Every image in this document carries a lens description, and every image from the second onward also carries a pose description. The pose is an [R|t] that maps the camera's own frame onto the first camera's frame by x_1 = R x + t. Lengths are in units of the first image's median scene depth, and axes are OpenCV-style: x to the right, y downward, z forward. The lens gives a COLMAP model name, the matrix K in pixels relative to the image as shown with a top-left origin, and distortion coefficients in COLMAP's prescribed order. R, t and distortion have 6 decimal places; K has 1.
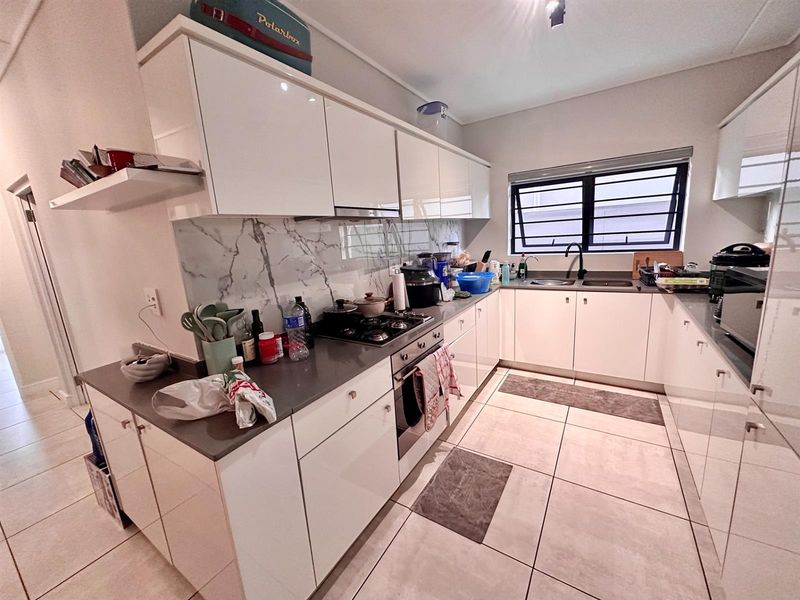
lens RADIAL K [[324.4, 0, 397.8], [0, 324.4, 298.9], [0, 0, 1]] dist [-0.000652, 0.000234]
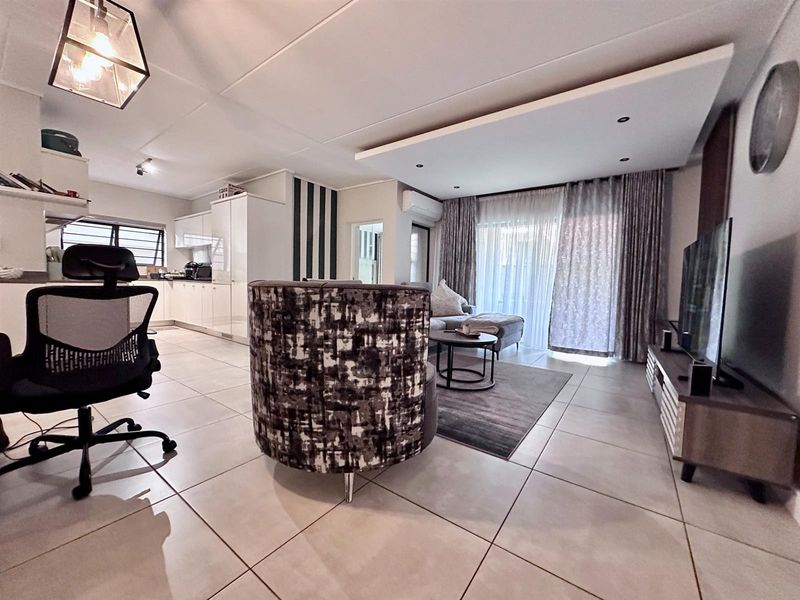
lens RADIAL K [[324.1, 0, 405.3], [0, 324.1, 298.6], [0, 0, 1]] dist [-0.002990, -0.000290]
pose [[0.039552, 0.014488, 0.999112, -1.450304], [0.169777, 0.985258, -0.021008, 0.439886], [-0.984688, 0.170458, 0.036509, -0.776310]]
